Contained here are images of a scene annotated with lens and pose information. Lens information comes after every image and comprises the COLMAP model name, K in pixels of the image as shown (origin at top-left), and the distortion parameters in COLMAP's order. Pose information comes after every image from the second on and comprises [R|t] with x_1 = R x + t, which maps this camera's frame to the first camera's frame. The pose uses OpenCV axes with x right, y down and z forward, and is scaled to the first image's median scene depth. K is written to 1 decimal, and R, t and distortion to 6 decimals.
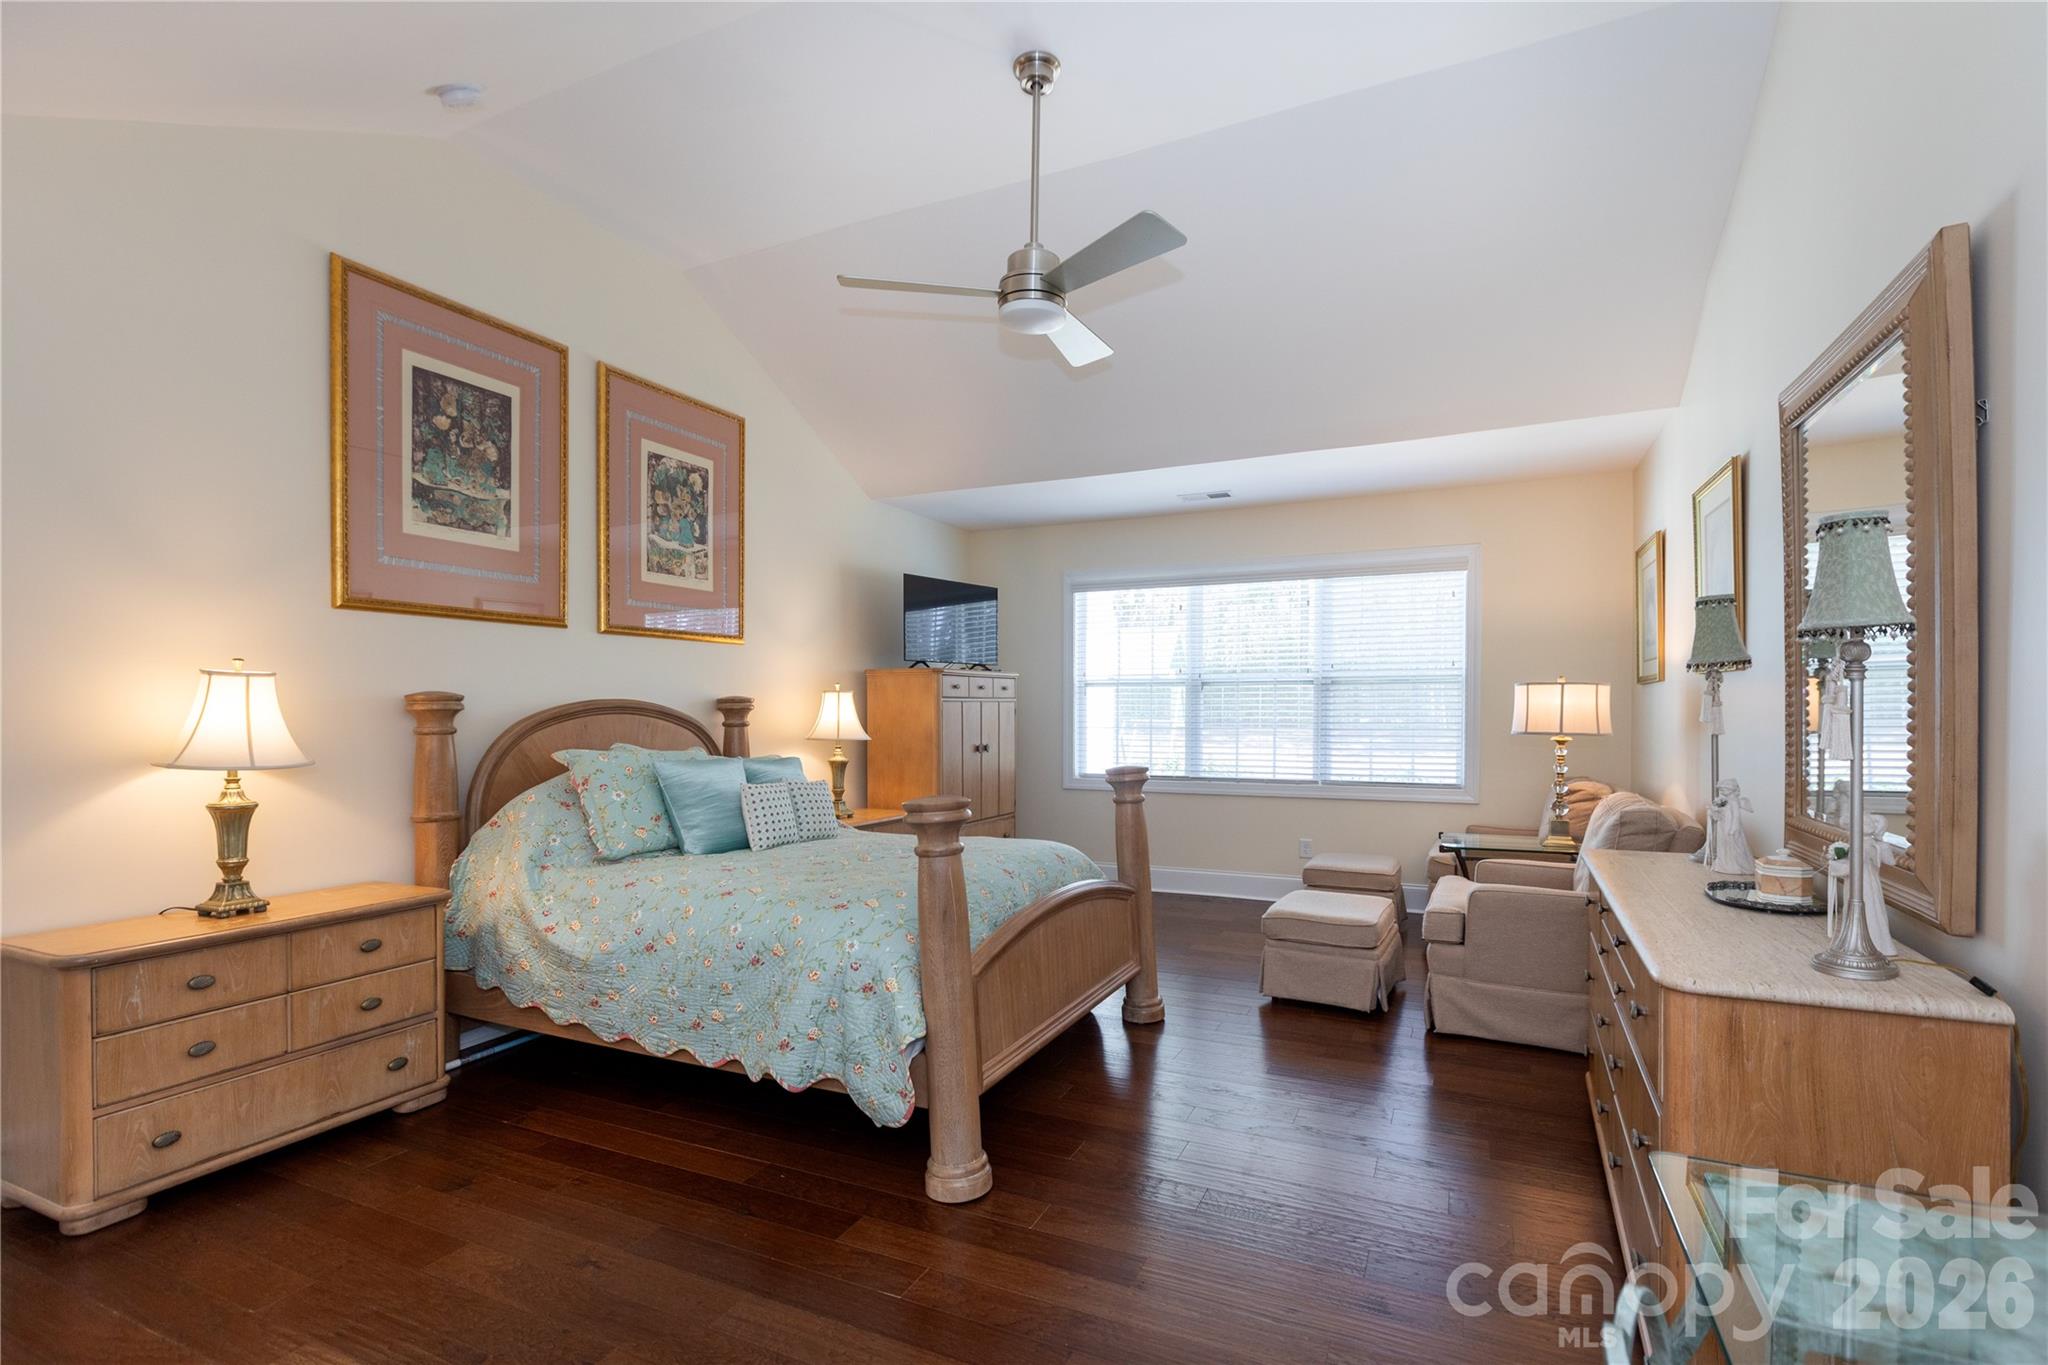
lens RADIAL K [[959.3, 0, 1022.8], [0, 959.3, 711.9], [0, 0, 1]] dist [0.000253, 0.000049]
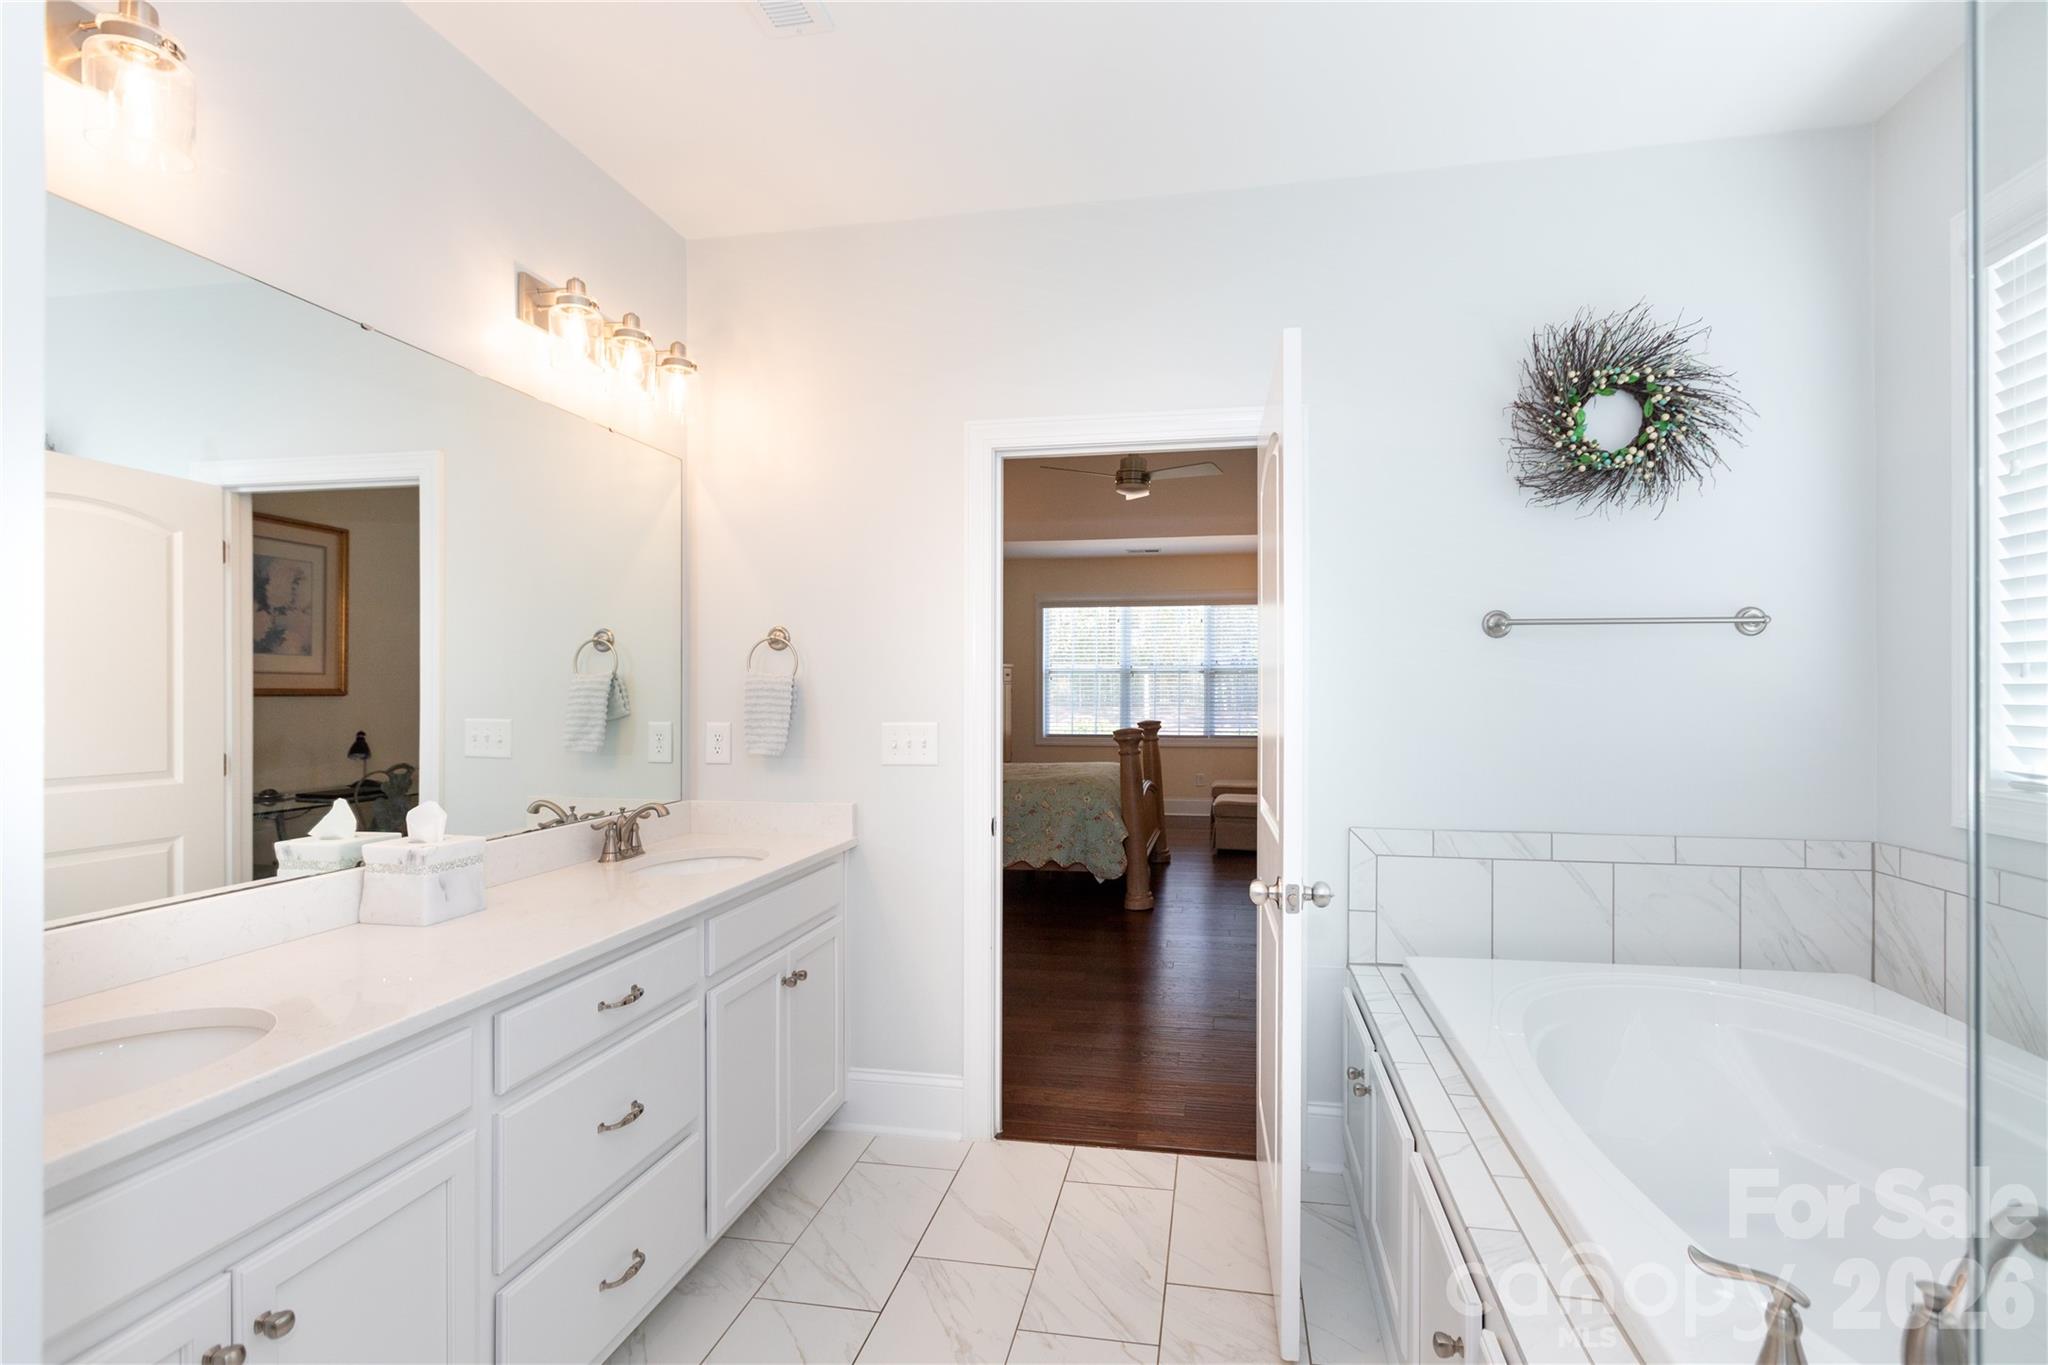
lens RADIAL K [[929.6, 0, 1030.8], [0, 929.6, 679.5], [0, 0, 1]] dist [0.011968, 0.000142]
pose [[0.971794, 0.000705, 0.235829, -0.639981], [0.002868, 0.999886, -0.014806, 0.006573], [-0.235813, 0.015065, 0.971682, -0.796580]]
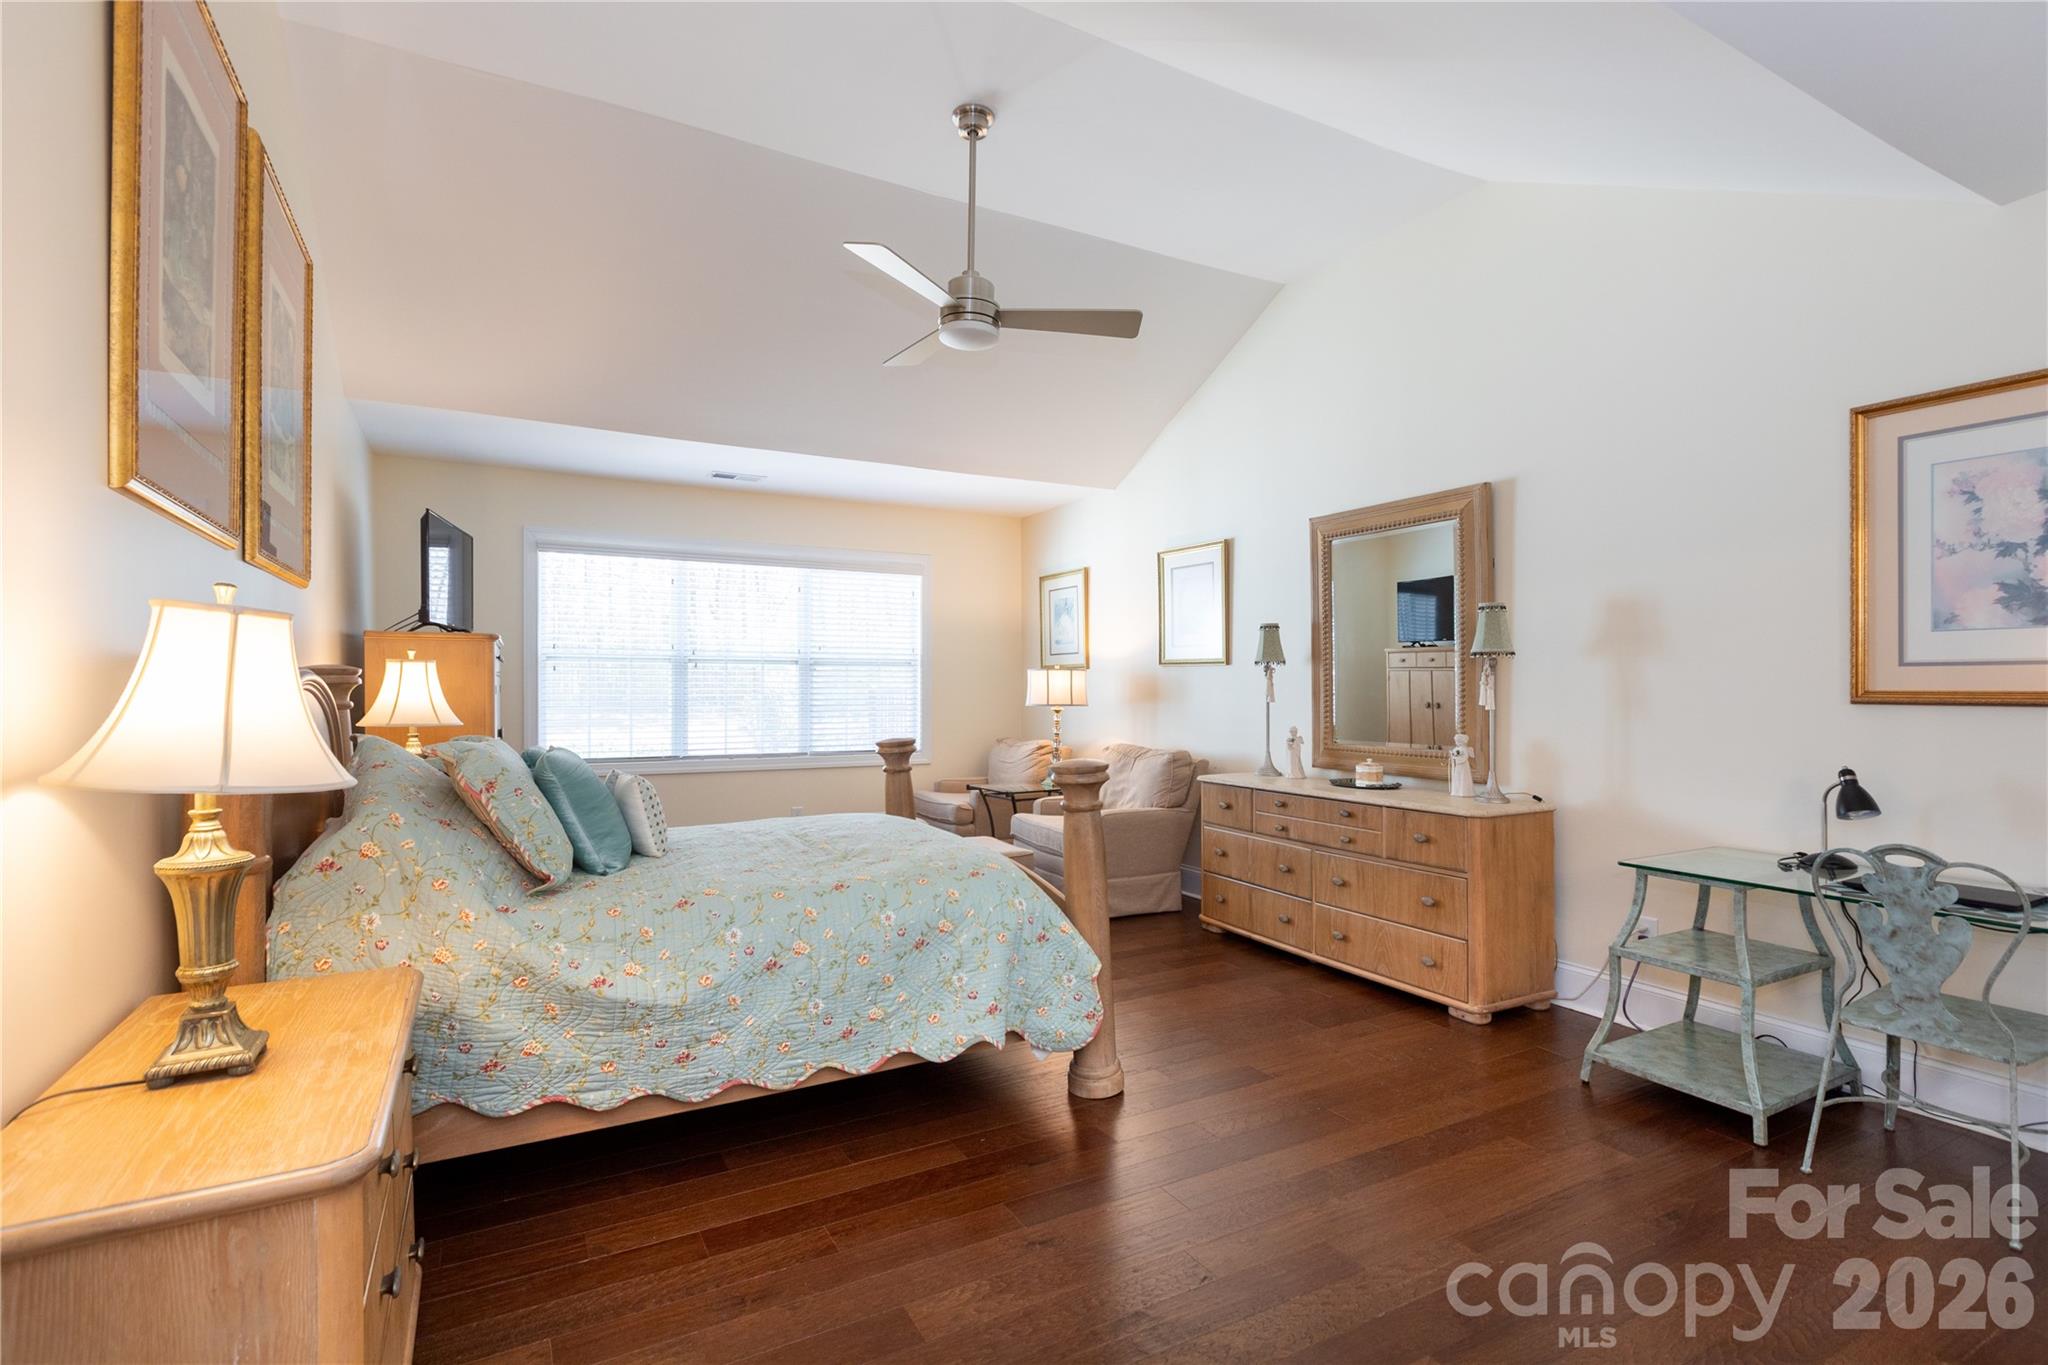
lens RADIAL K [[967.1, 0, 1024.0], [0, 967.1, 682.5], [0, 0, 1]] dist [-0.000263, 0.000184]
pose [[0.585333, 0.007620, 0.810757, -0.866371], [-0.001009, 0.999962, -0.008670, 0.002639], [-0.810792, 0.004257, 0.585318, 0.289165]]
